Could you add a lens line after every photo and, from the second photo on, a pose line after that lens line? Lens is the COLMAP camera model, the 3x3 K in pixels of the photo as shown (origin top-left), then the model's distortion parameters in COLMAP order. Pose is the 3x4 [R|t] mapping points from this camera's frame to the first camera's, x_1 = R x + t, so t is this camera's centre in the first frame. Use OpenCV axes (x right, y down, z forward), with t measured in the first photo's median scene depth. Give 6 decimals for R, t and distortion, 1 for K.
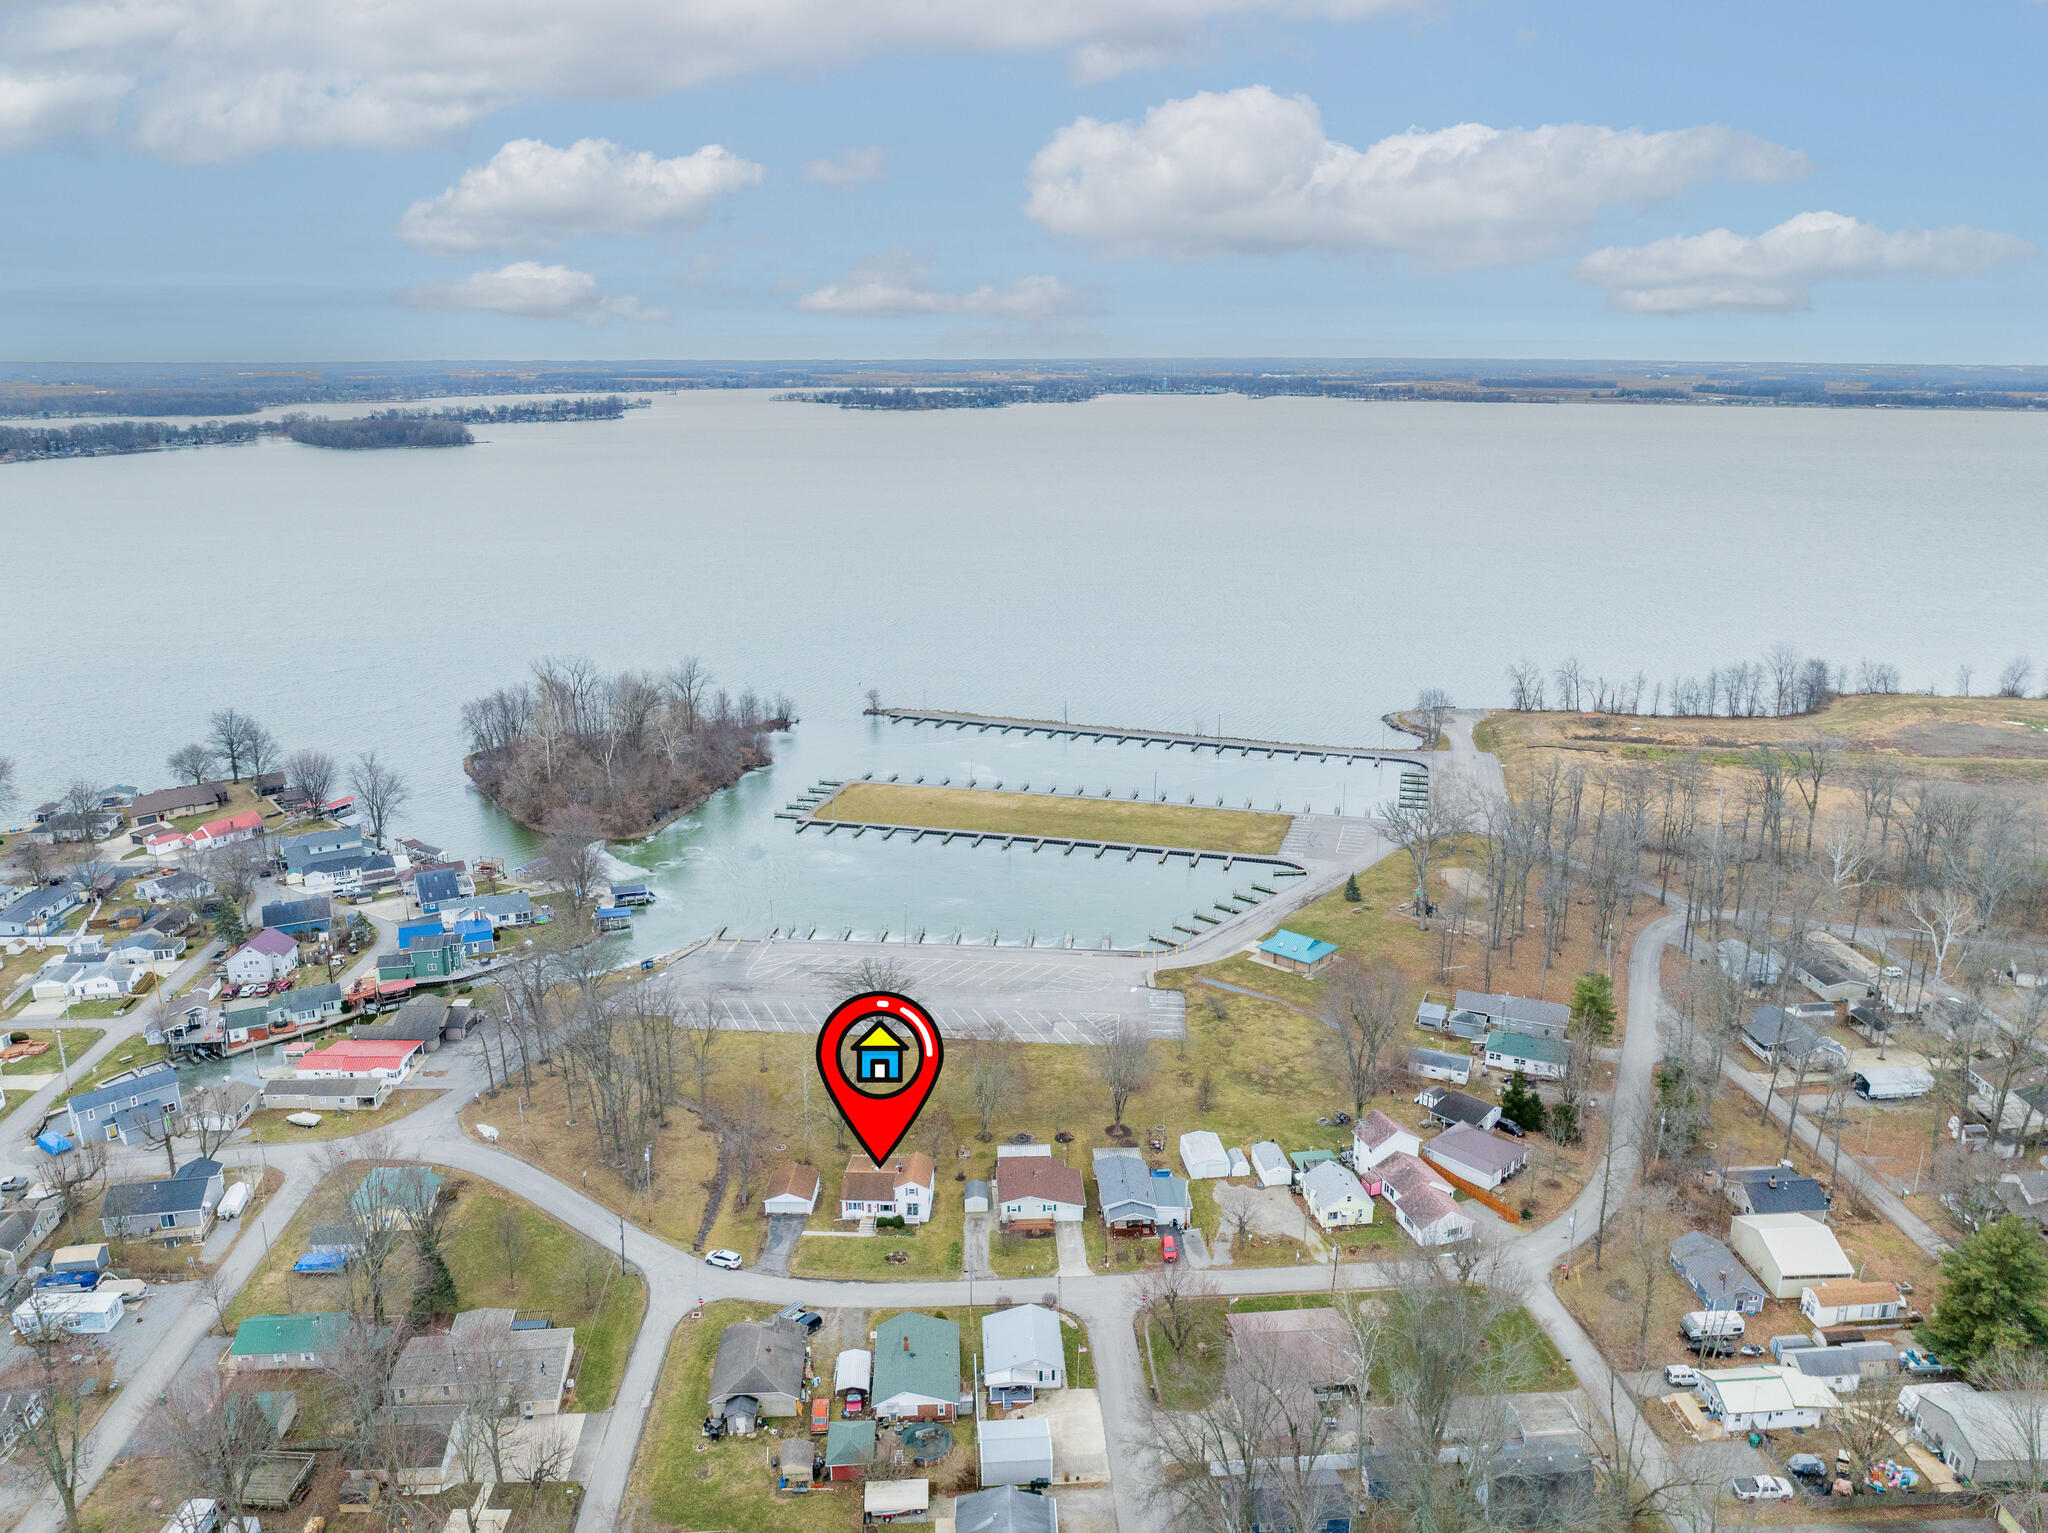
lens RADIAL K [[1499.3, 0, 1024.0], [0, 1499.3, 766.5], [0, 0, 1]] dist [-0.046805, -0.001344]
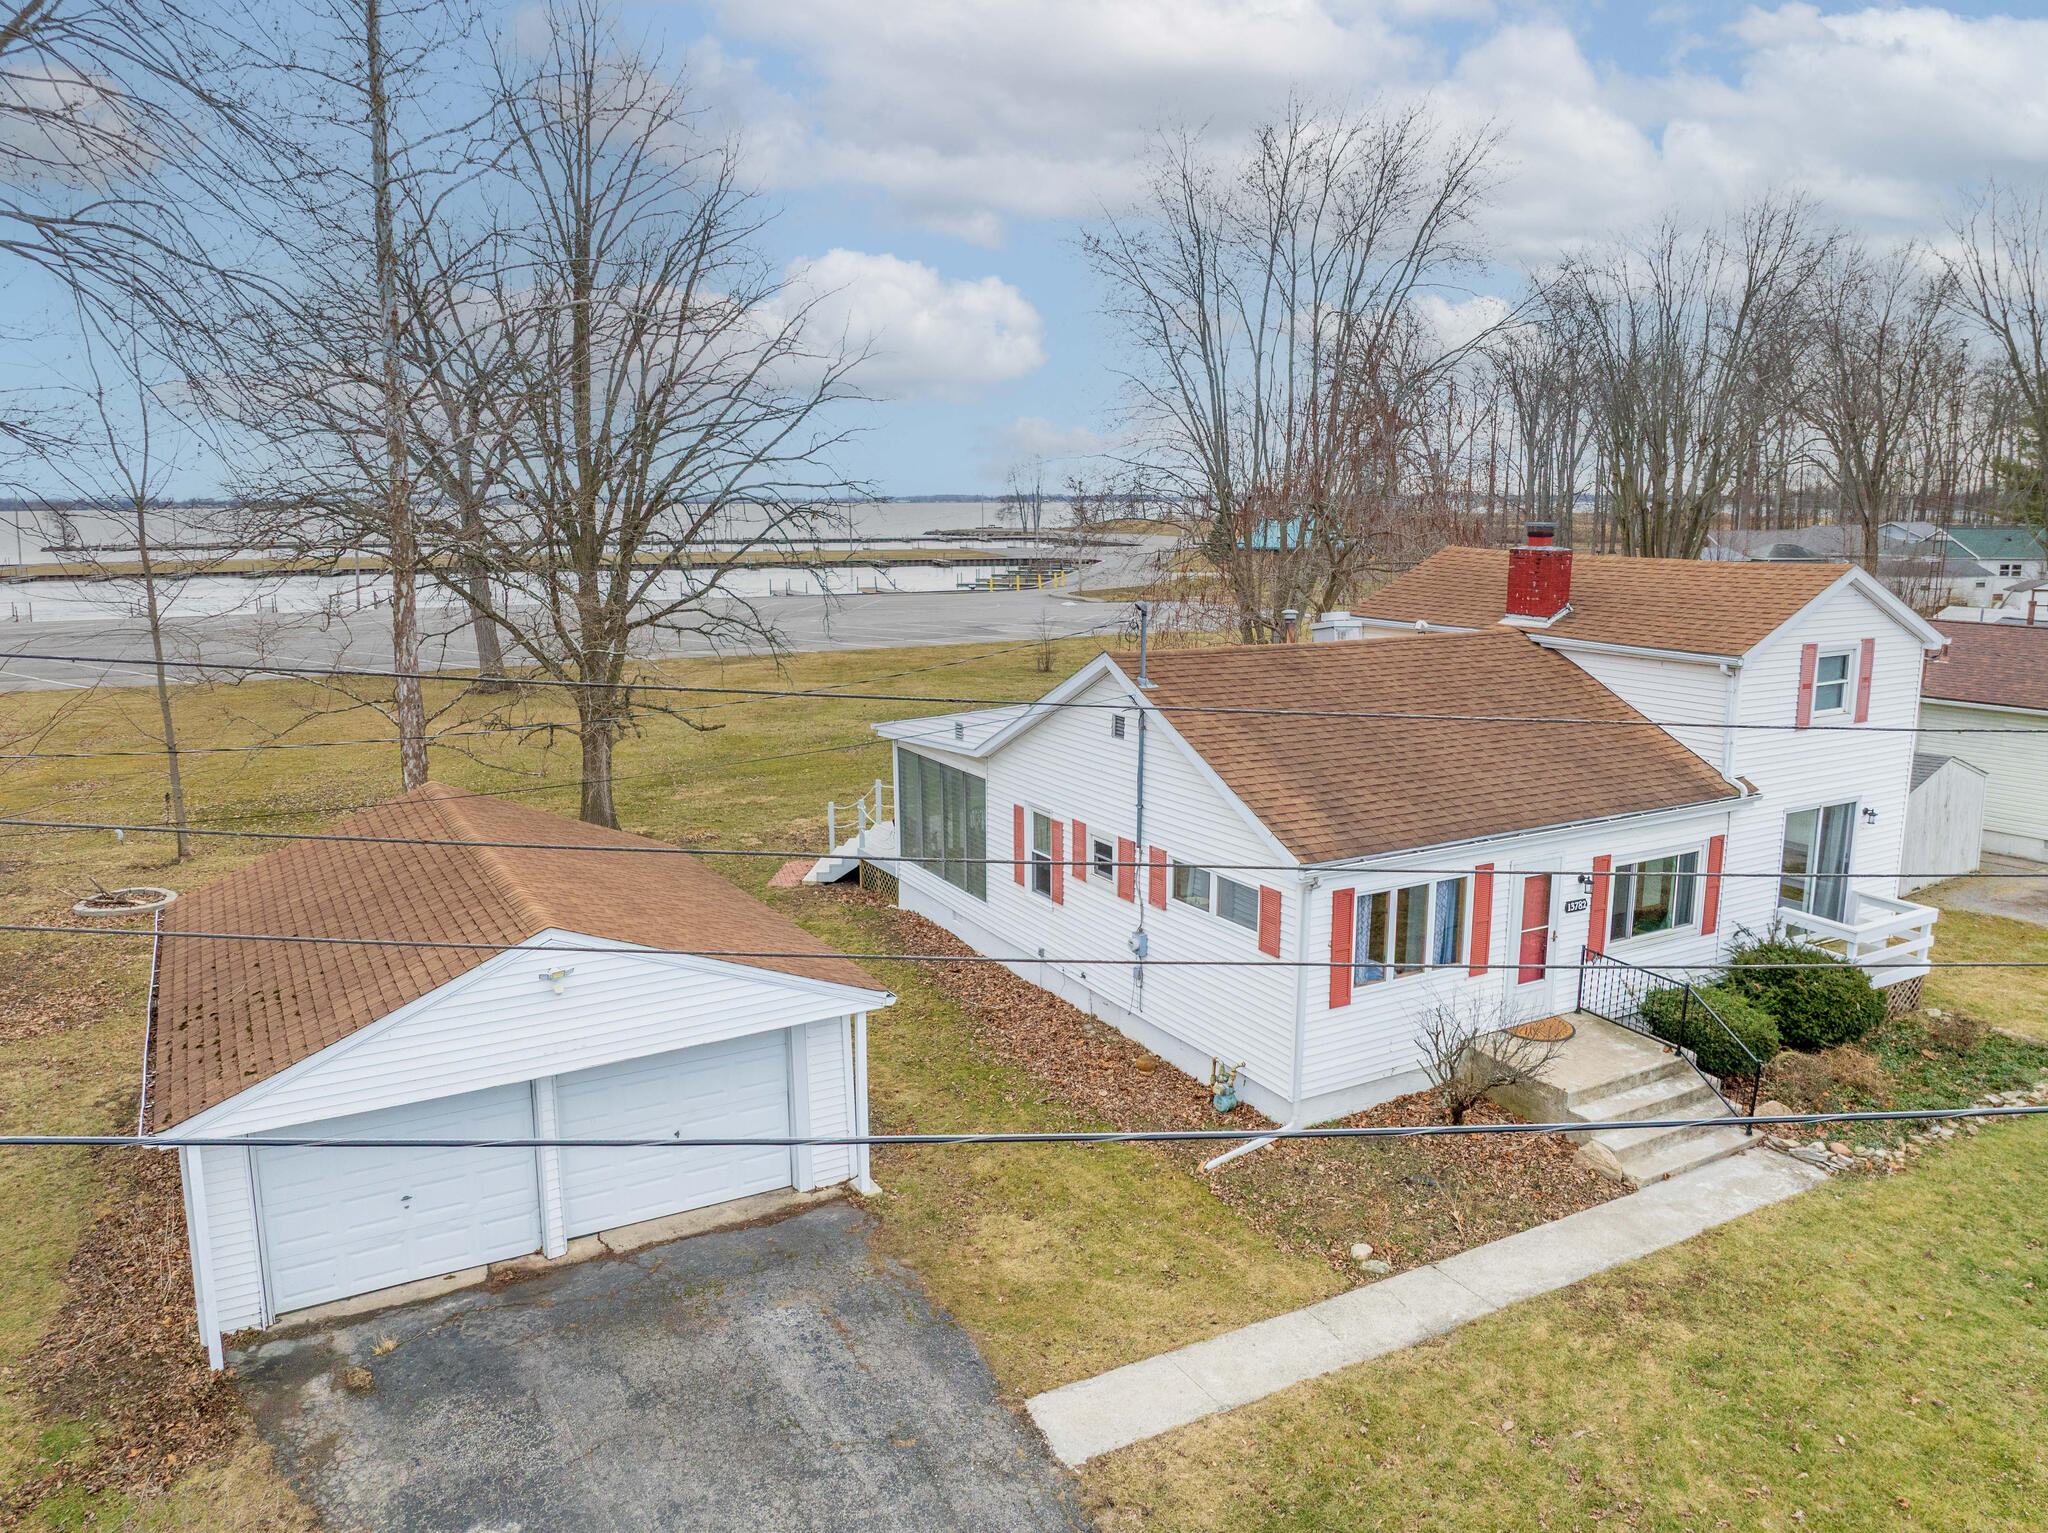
lens RADIAL K [[1499.3, 0, 1024.0], [0, 1499.3, 766.5], [0, 0, 1]] dist [-0.046805, -0.001344]
pose [[0.855334, -0.096551, 0.509001, -0.174618], [0.147107, 0.987304, -0.059923, 0.287614], [-0.496753, 0.126131, 0.858677, 0.938211]]
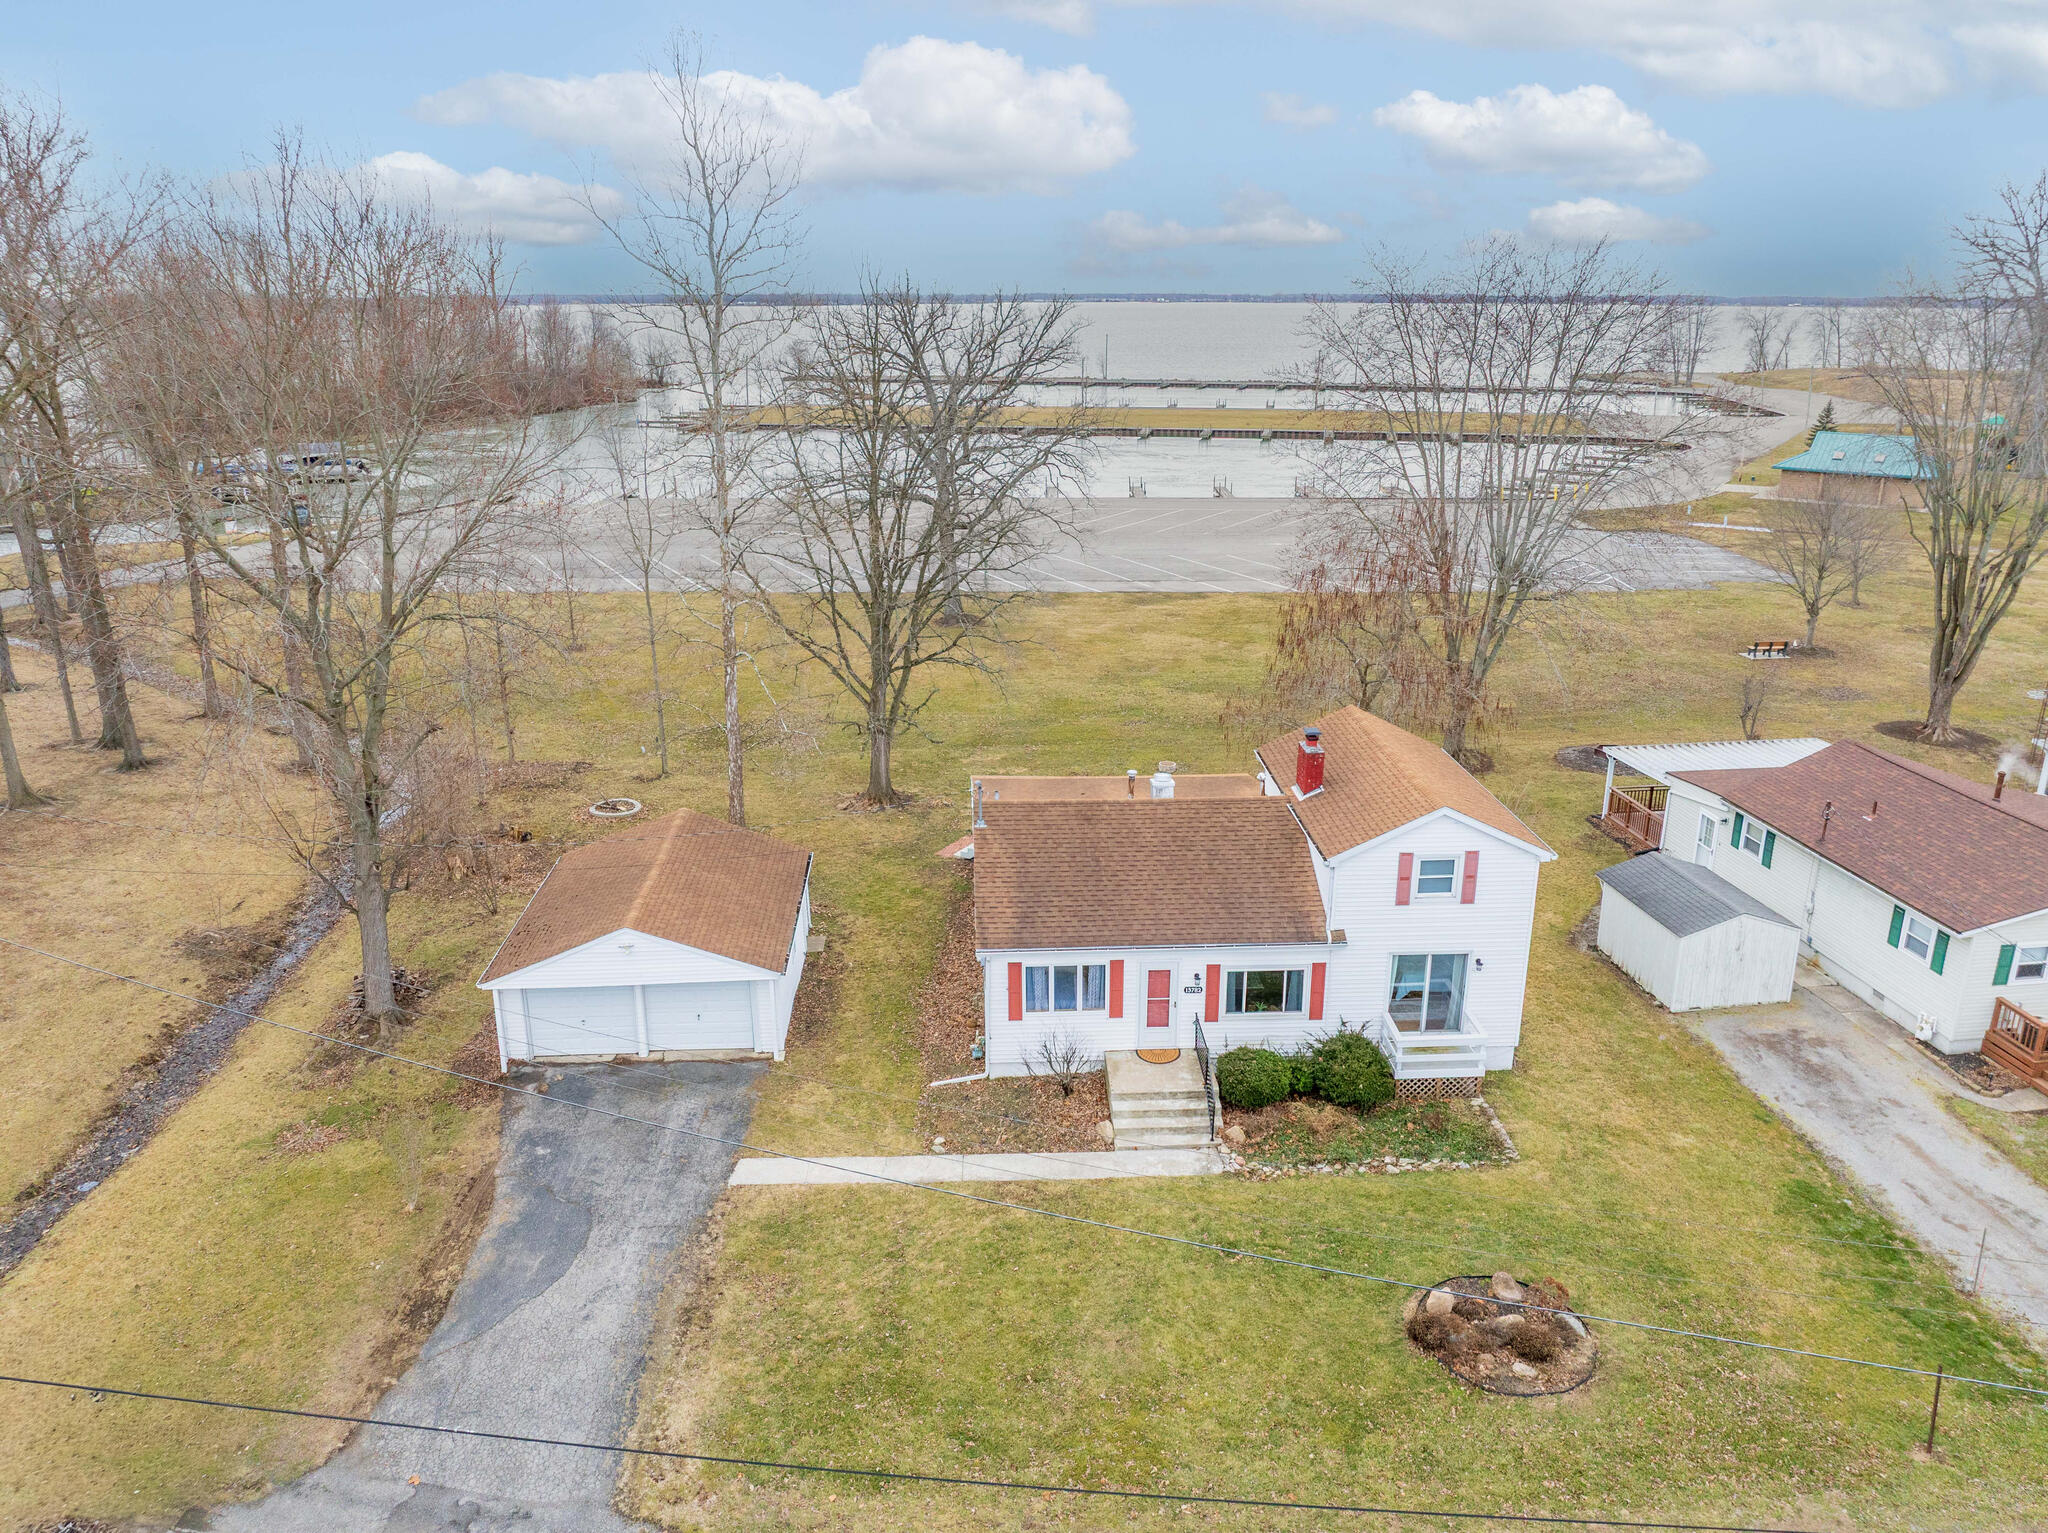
lens RADIAL K [[1441.2, 0, 995.3], [0, 1441.2, 761.5], [0, 0, 1]] dist [-0.042615, -0.001978]
pose [[0.997877, -0.025127, 0.060093, -0.129380], [0.024034, 0.999534, 0.018840, 0.268006], [-0.060538, -0.017356, 0.998015, 0.850857]]
